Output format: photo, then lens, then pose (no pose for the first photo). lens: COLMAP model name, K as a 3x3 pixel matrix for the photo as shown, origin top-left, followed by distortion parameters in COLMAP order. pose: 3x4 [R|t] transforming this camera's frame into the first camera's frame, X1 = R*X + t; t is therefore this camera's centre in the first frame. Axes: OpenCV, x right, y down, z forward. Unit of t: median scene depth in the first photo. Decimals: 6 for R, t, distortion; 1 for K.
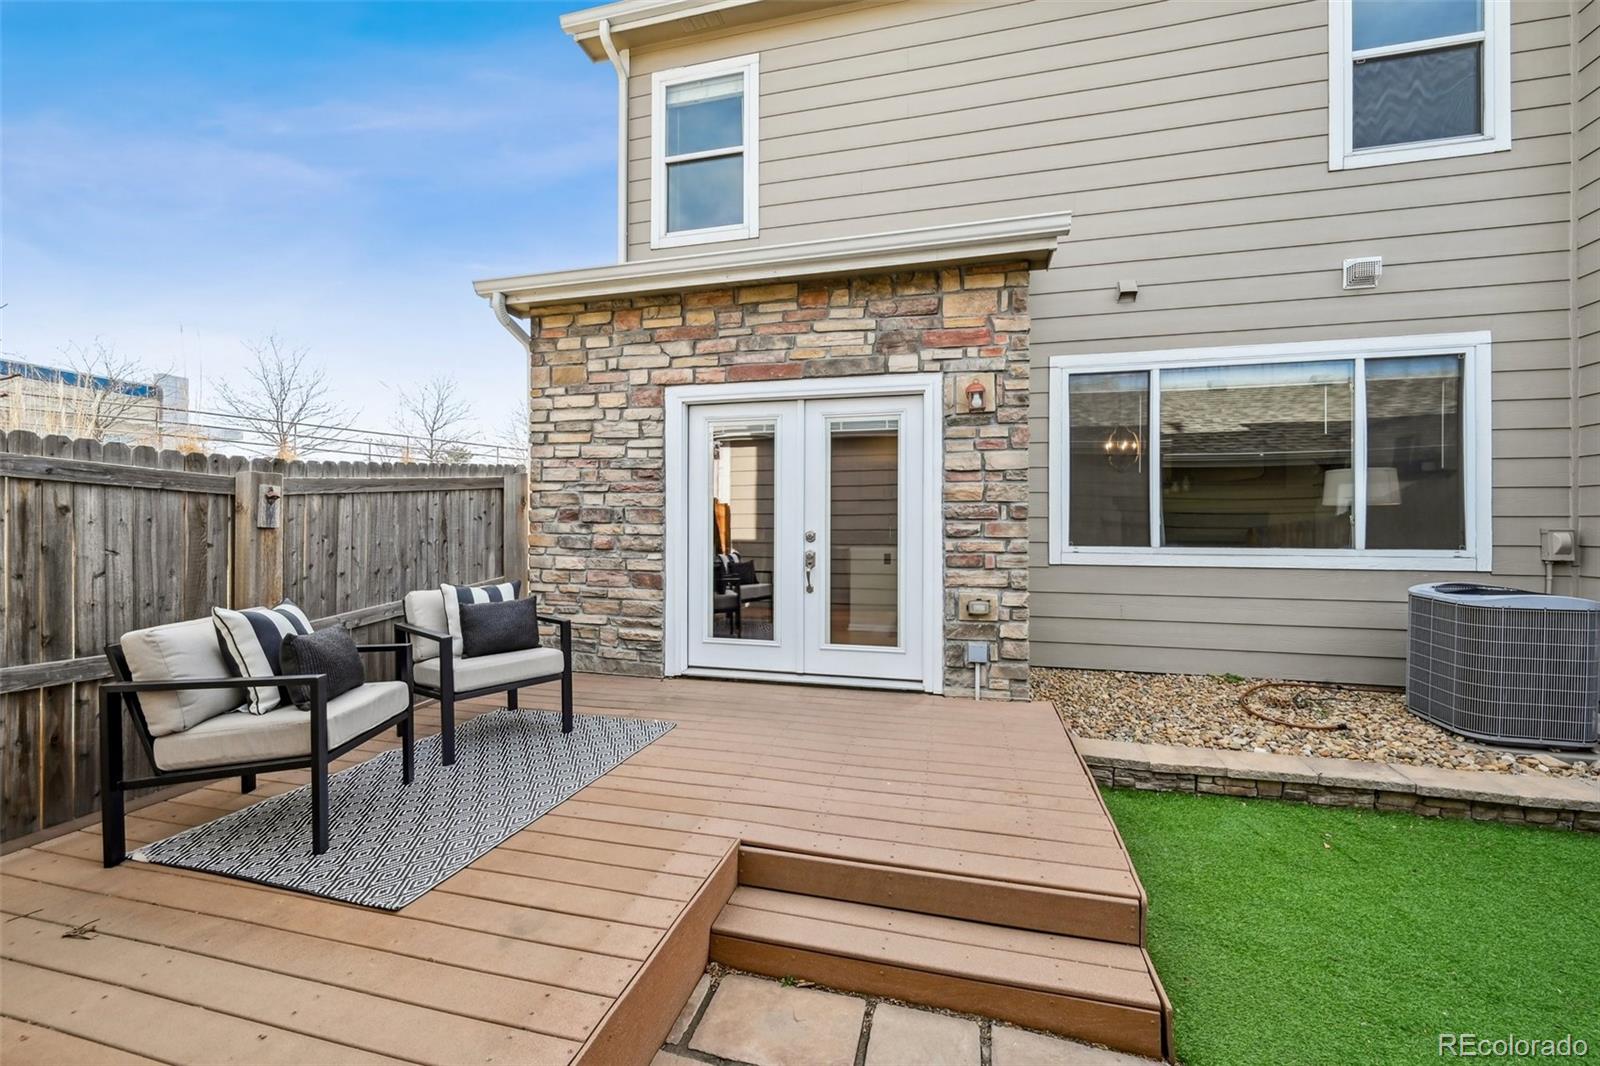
lens RADIAL K [[634.4, 0, 800.0], [0, 634.4, 533.0], [0, 0, 1]] dist [0.000320, -0.000001]
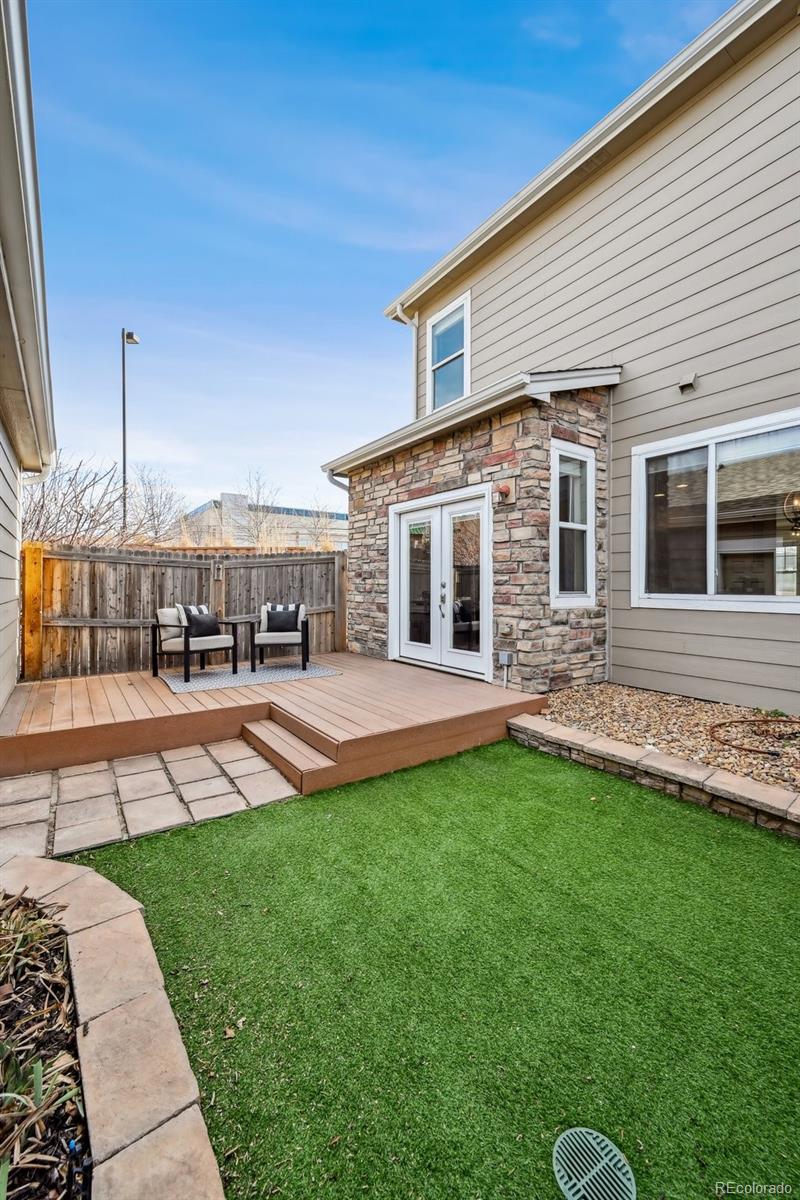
lens RADIAL K [[475.8, 0, 404.3], [0, 475.8, 591.0], [0, 0, 1]] dist [0.000320, -0.000001]
pose [[0.766229, 0.007139, -0.642528, 0.757734], [-0.008207, 0.999965, 0.001324, 0.021093], [0.642516, 0.004259, 0.766261, -0.051137]]
